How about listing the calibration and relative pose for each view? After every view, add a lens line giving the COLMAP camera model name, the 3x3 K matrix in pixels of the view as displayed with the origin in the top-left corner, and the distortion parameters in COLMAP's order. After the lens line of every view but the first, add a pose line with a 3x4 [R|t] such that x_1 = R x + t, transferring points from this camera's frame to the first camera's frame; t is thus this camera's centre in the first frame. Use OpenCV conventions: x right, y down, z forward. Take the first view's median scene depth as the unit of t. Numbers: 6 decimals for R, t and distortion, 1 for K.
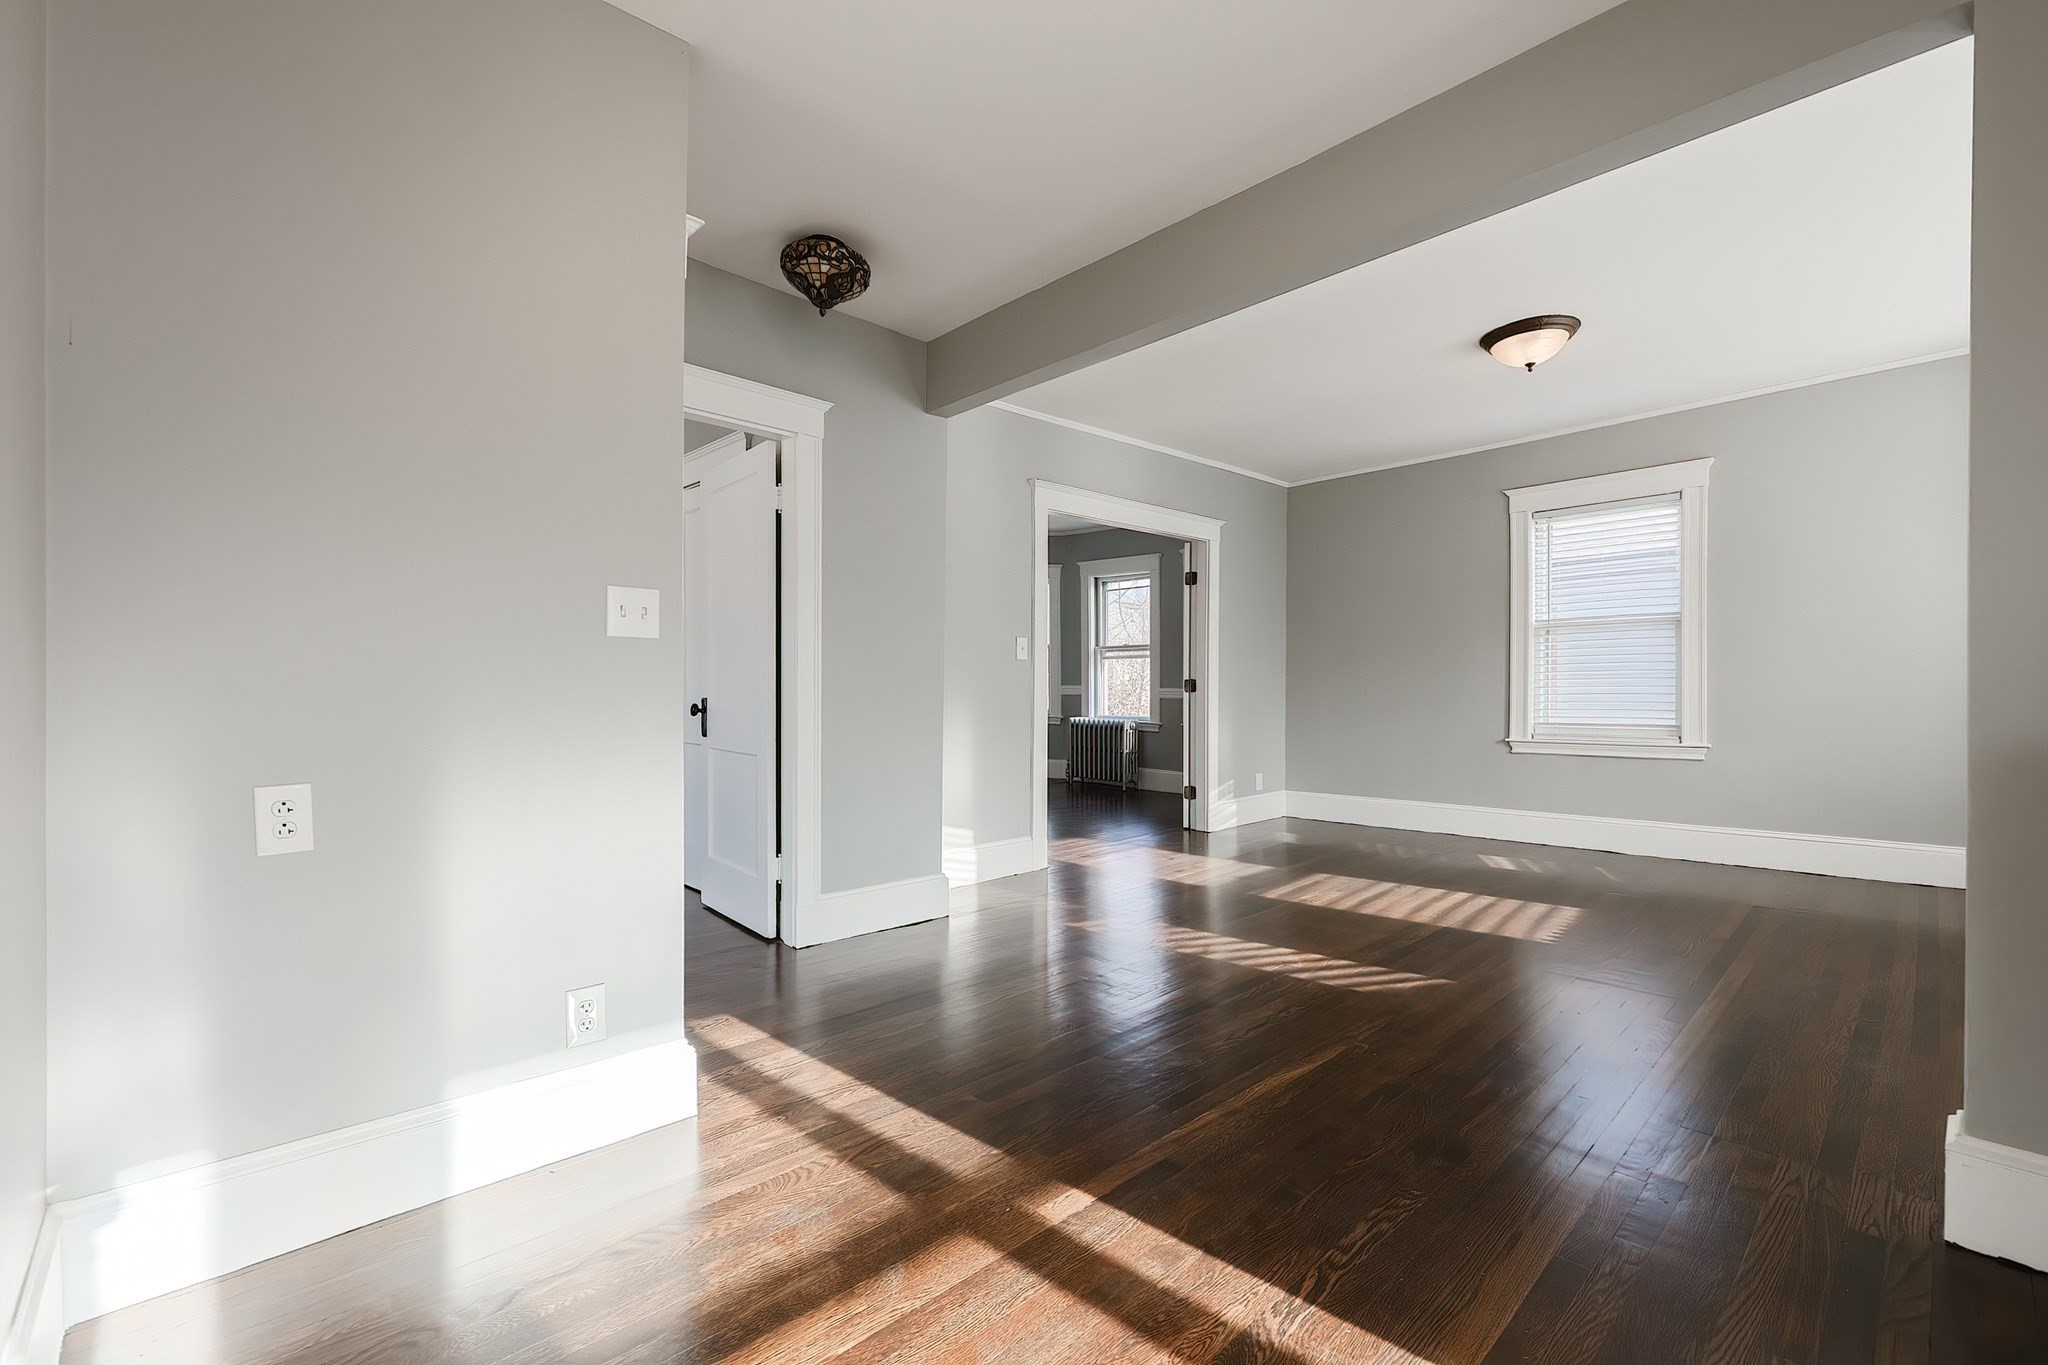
lens RADIAL K [[882.8, 0, 1036.2], [0, 882.8, 690.7], [0, 0, 1]] dist [0.000079, -0.000277]
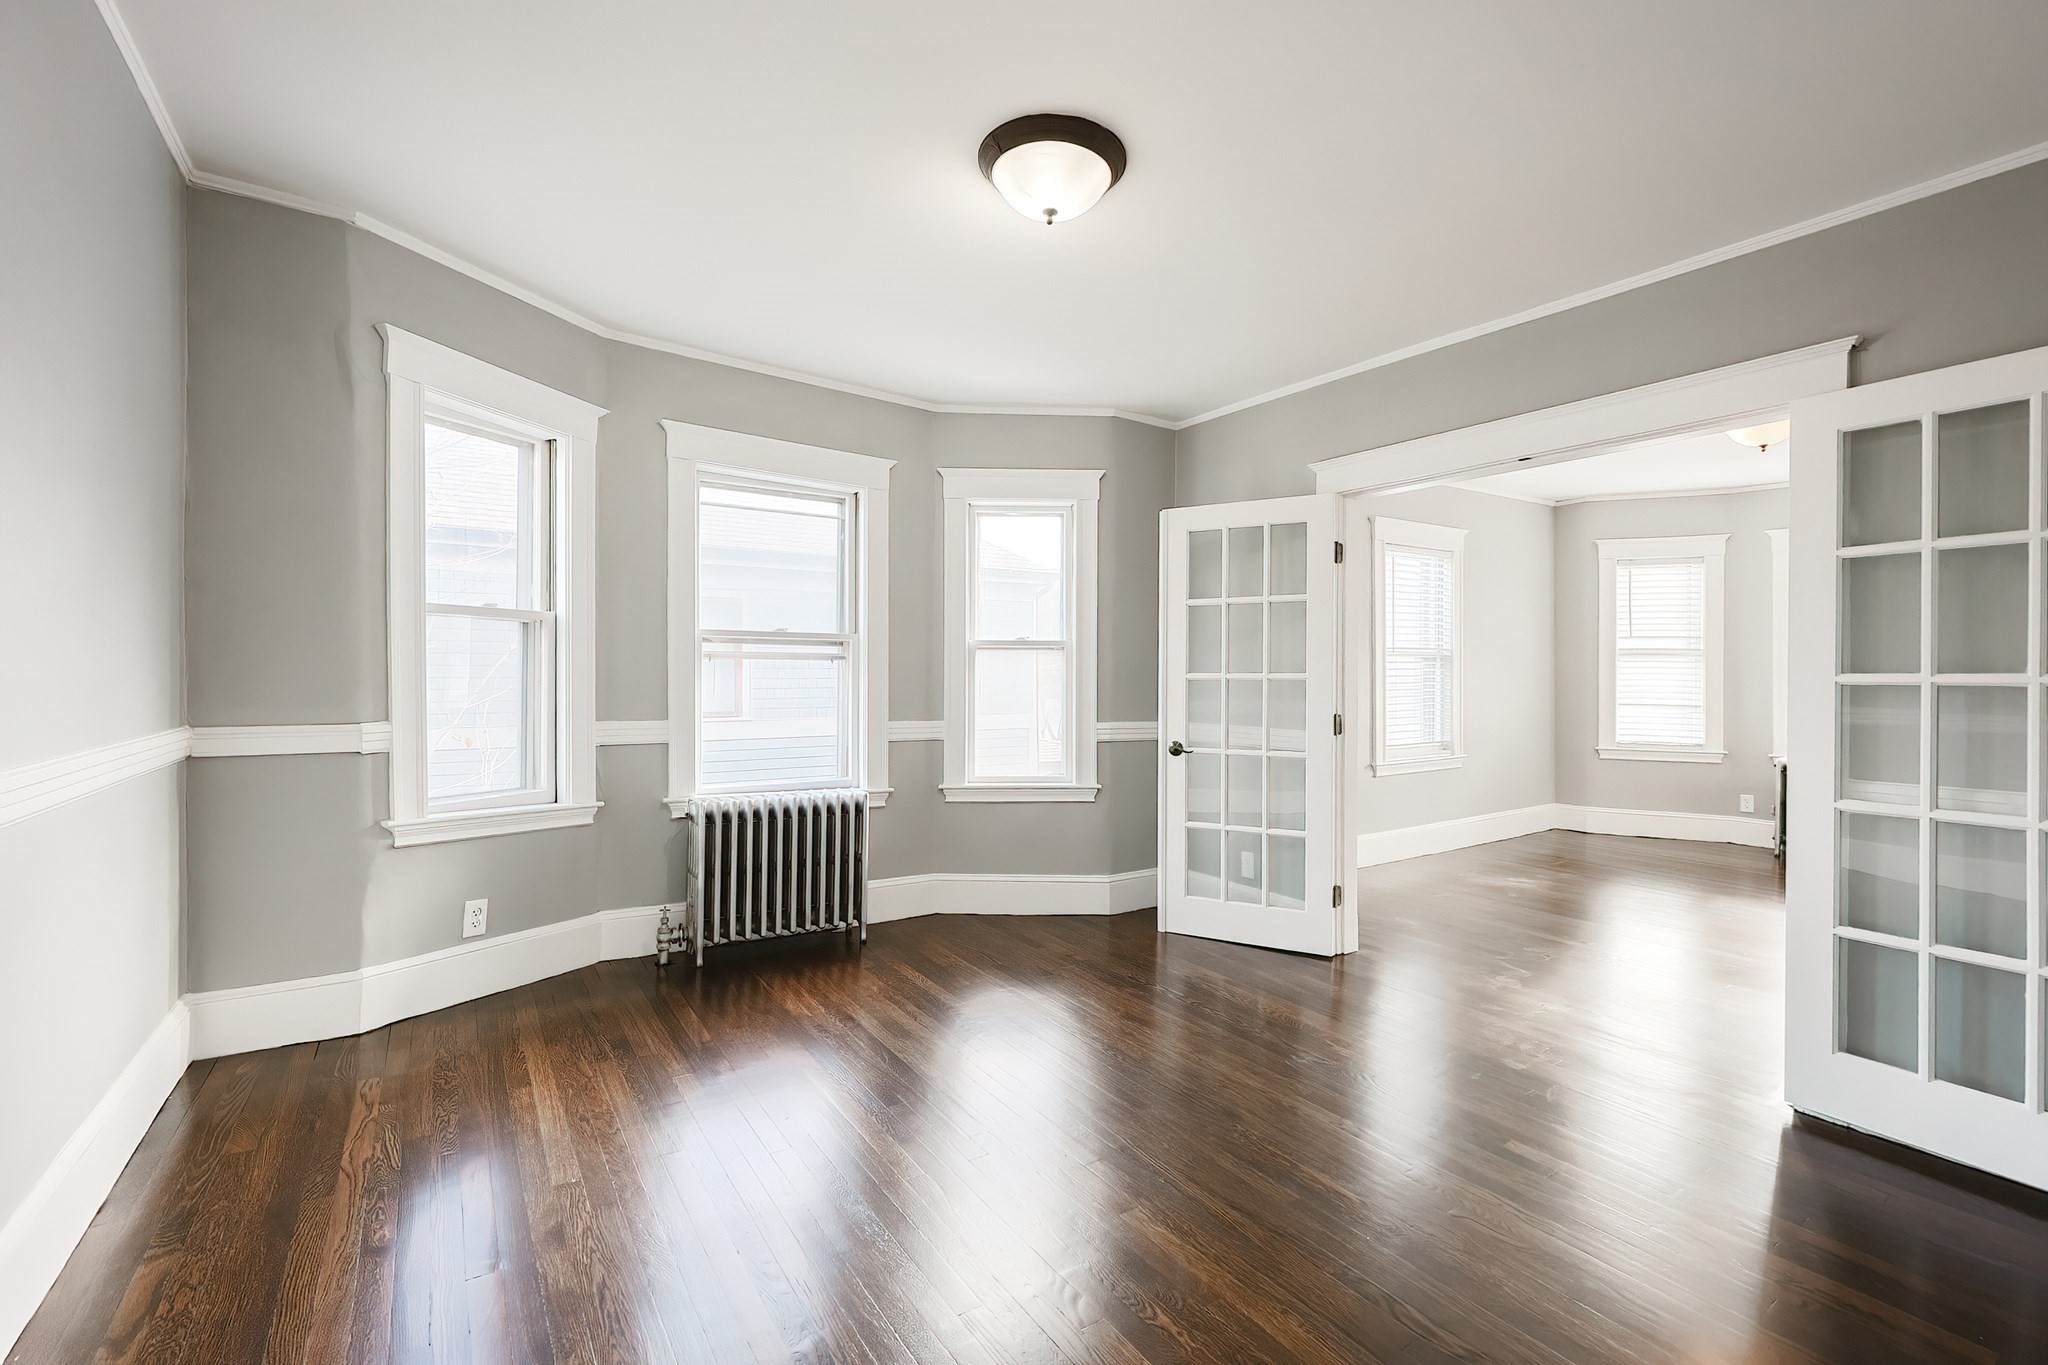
lens RADIAL K [[882.8, 0, 1036.2], [0, 882.8, 690.7], [0, 0, 1]] dist [0.000079, -0.000277]
pose [[0.168806, -0.008853, 0.985610, -0.475490], [0.000136, 0.999960, 0.008958, -0.033942], [-0.985649, -0.001379, 0.168800, 1.111809]]
